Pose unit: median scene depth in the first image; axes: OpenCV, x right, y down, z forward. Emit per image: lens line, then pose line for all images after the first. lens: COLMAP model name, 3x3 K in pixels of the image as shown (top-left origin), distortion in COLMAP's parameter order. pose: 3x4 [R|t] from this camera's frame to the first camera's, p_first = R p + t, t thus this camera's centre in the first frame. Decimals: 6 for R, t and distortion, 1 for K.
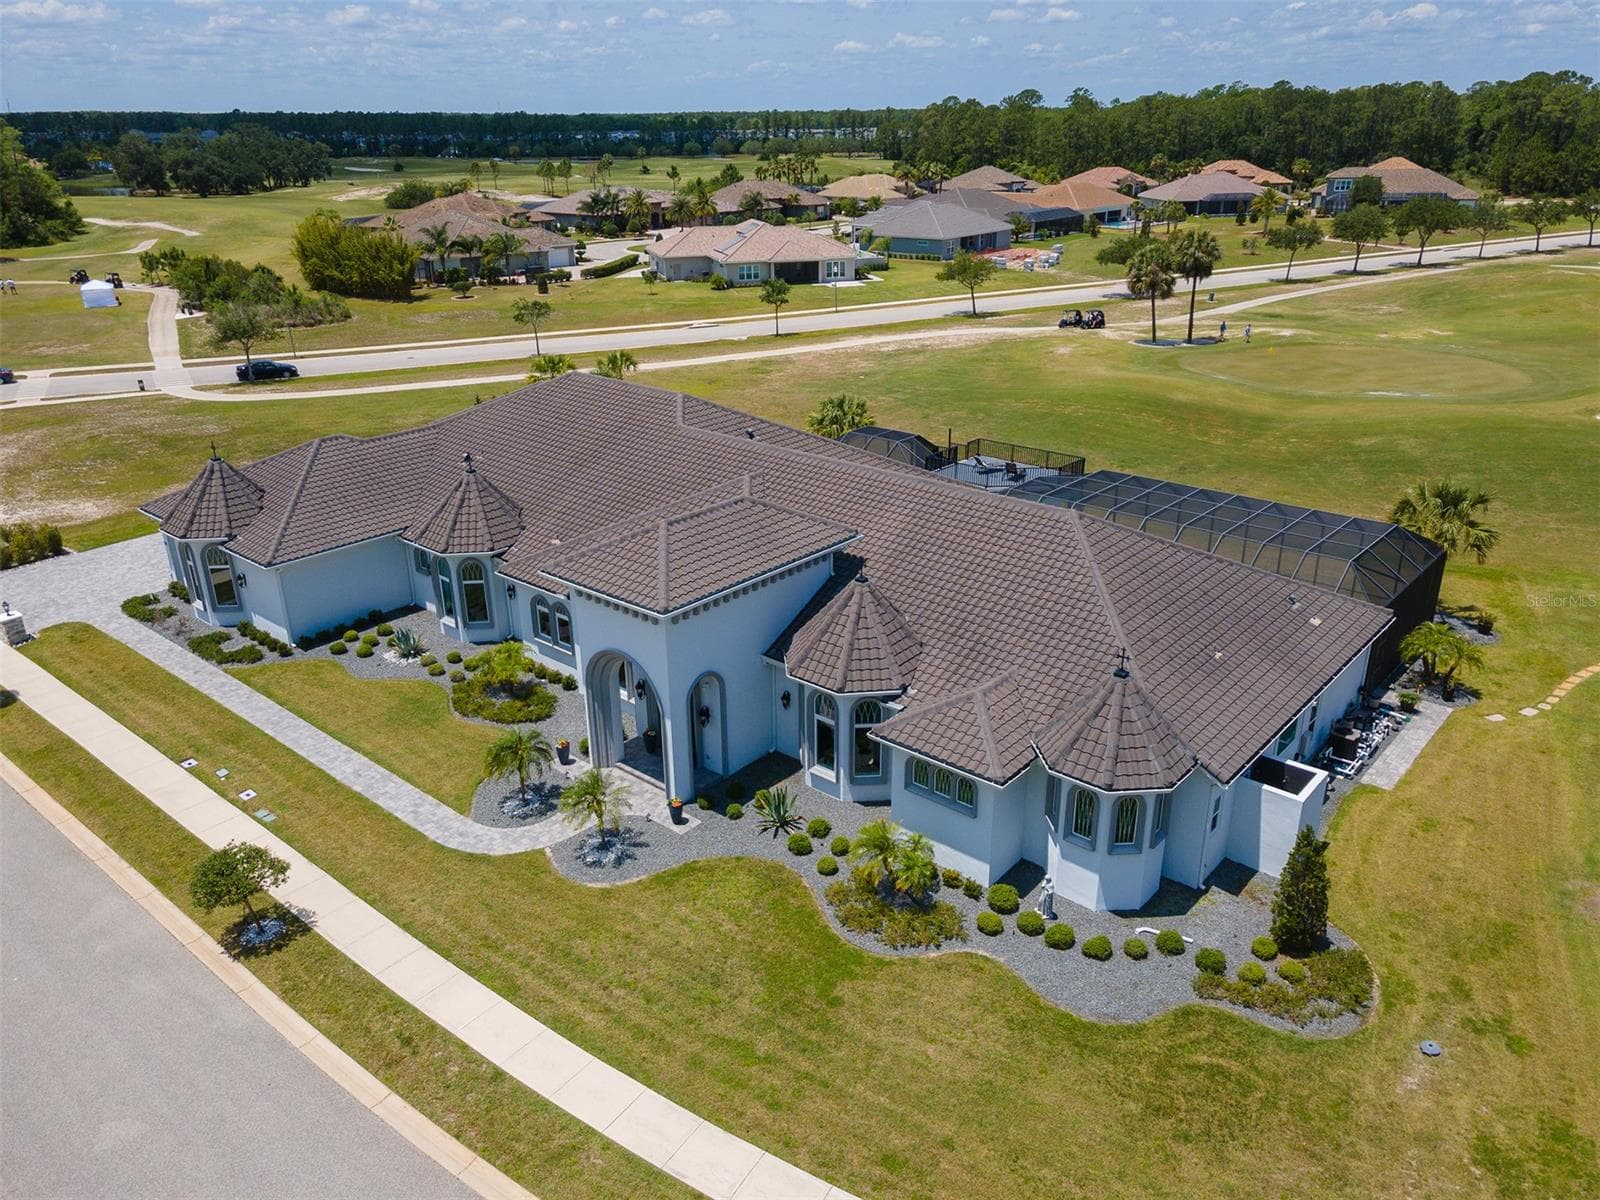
lens RADIAL K [[1153.2, 0, 800.0], [0, 1153.2, 600.0], [0, 0, 1]] dist [-0.000958, 0.087746]
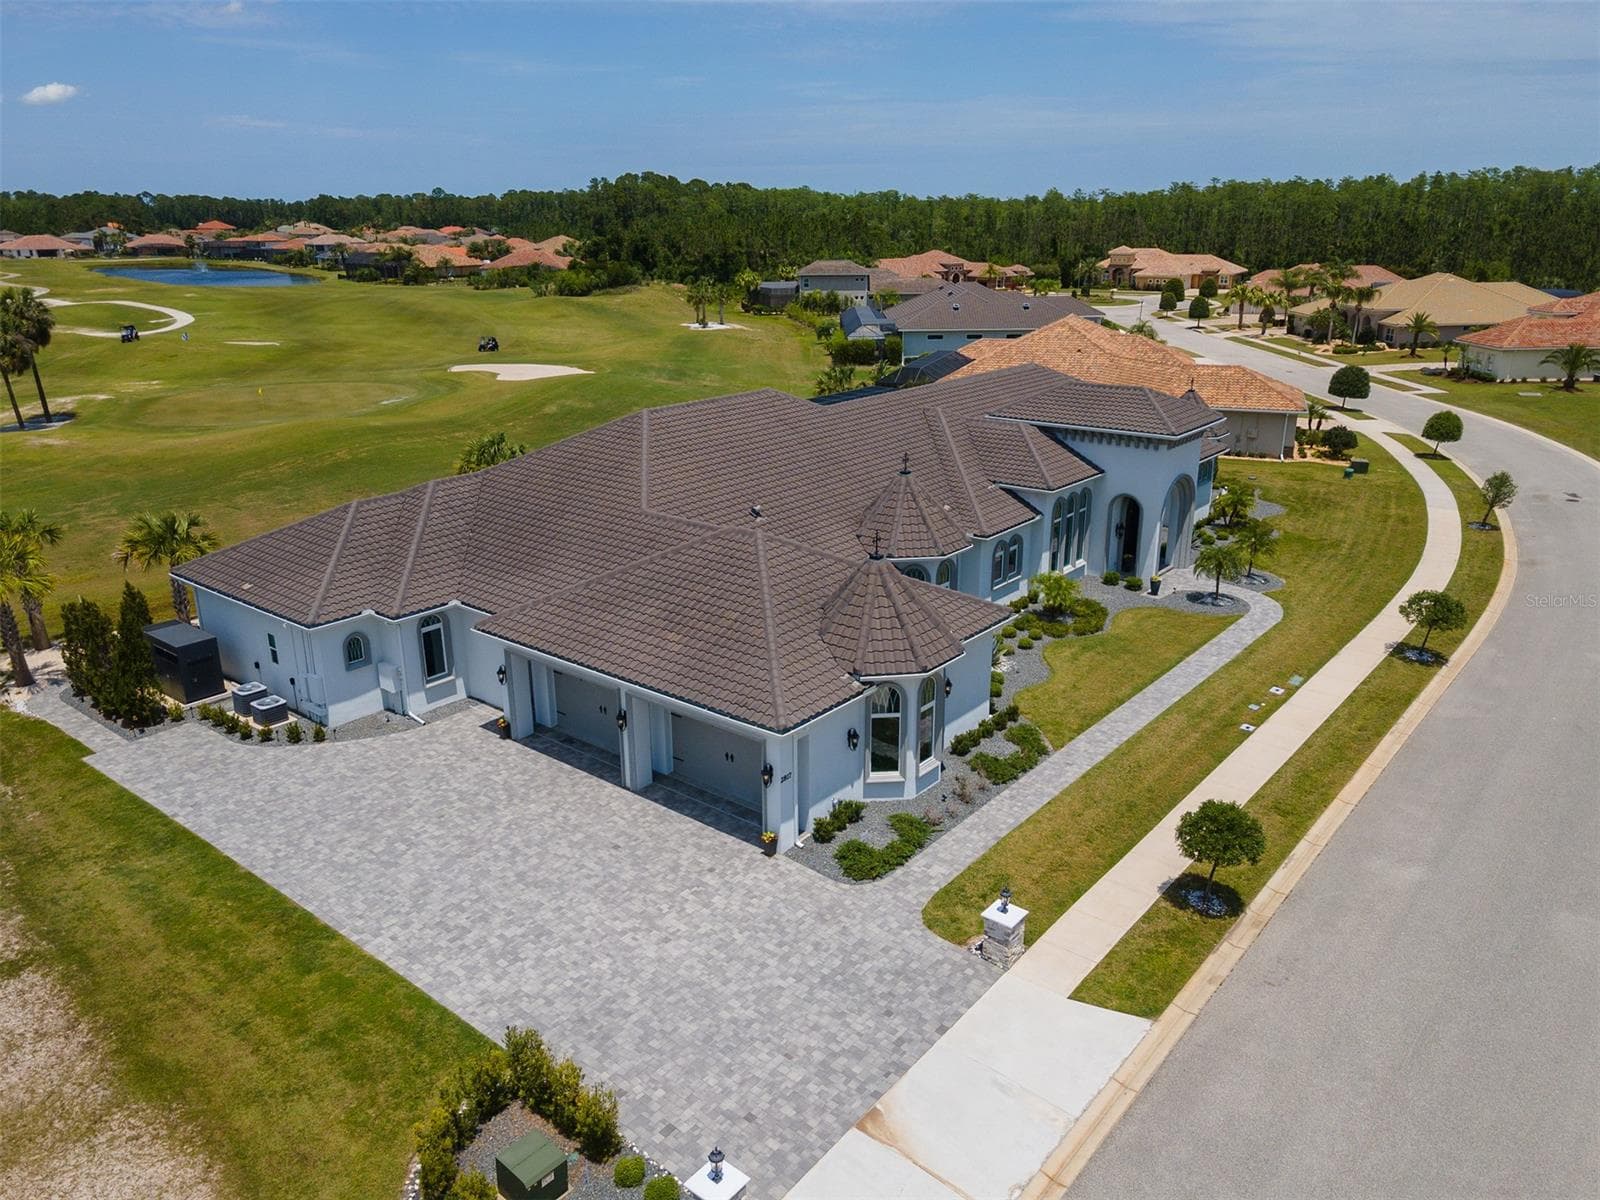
lens RADIAL K [[1153.2, 0, 800.0], [0, 1153.2, 600.0], [0, 0, 1]] dist [-0.000958, 0.087746]
pose [[-0.013101, -0.305150, 0.952214, -1.480647], [0.402597, 0.870086, 0.284370, -0.395013], [-0.915284, 0.387084, 0.111454, 1.258011]]
